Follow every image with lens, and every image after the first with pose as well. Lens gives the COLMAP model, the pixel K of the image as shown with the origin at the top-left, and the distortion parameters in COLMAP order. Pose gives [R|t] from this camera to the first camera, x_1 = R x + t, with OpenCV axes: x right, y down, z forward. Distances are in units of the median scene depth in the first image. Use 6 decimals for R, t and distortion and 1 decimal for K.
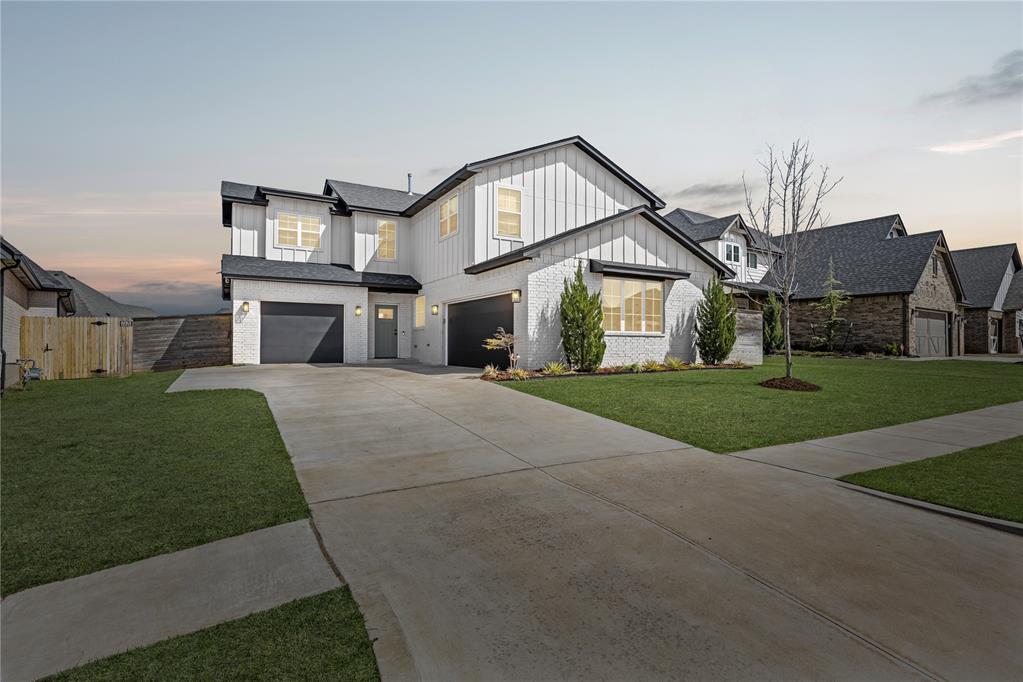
lens RADIAL K [[521.6, 0, 504.3], [0, 521.6, 341.0], [0, 0, 1]] dist [0.001641, 0.000917]
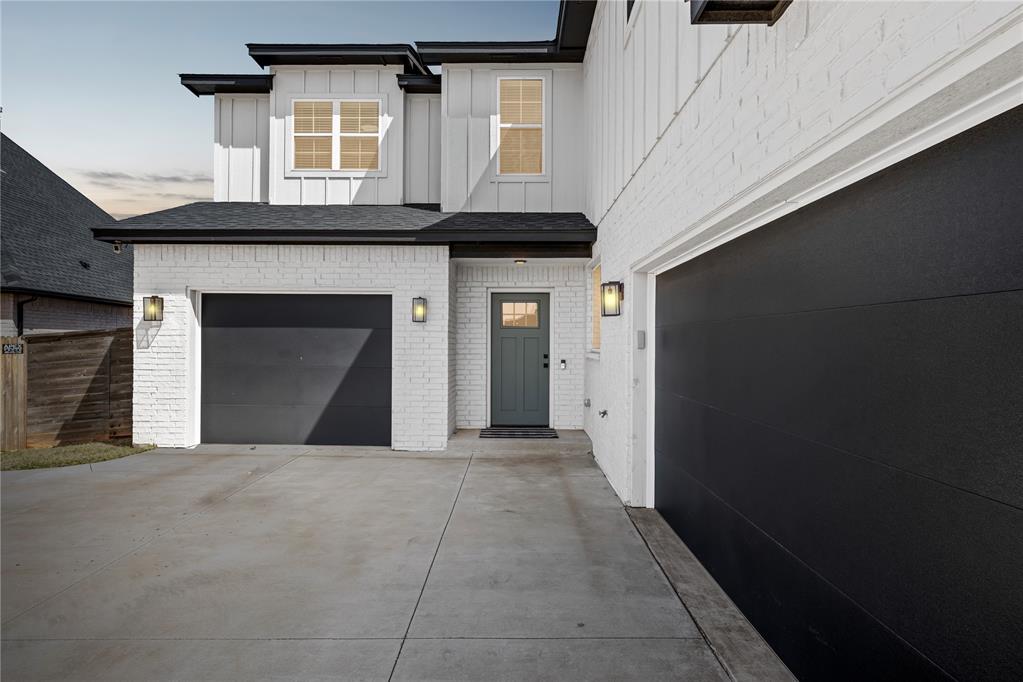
lens RADIAL K [[521.6, 0, 516.7], [0, 521.6, 340.8], [0, 0, 1]] dist [0.001641, 0.000917]
pose [[0.869125, 0.002232, -0.494588, -0.036637], [0.004186, 0.999921, 0.011867, -0.042042], [0.494575, -0.012385, 0.869047, 0.742858]]
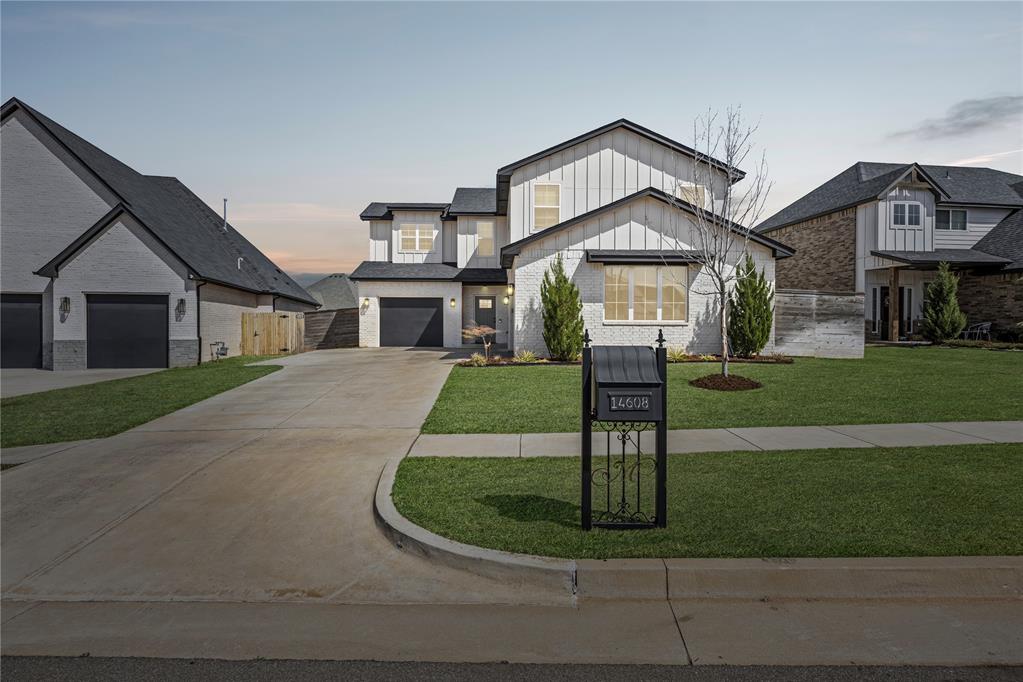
lens RADIAL K [[521.6, 0, 504.0], [0, 521.6, 342.2], [0, 0, 1]] dist [0.001641, 0.000917]
pose [[0.880039, 0.012868, -0.474727, 0.395801], [0.005066, 0.999322, 0.036479, -0.011716], [0.474875, -0.034508, 0.879377, 0.022198]]
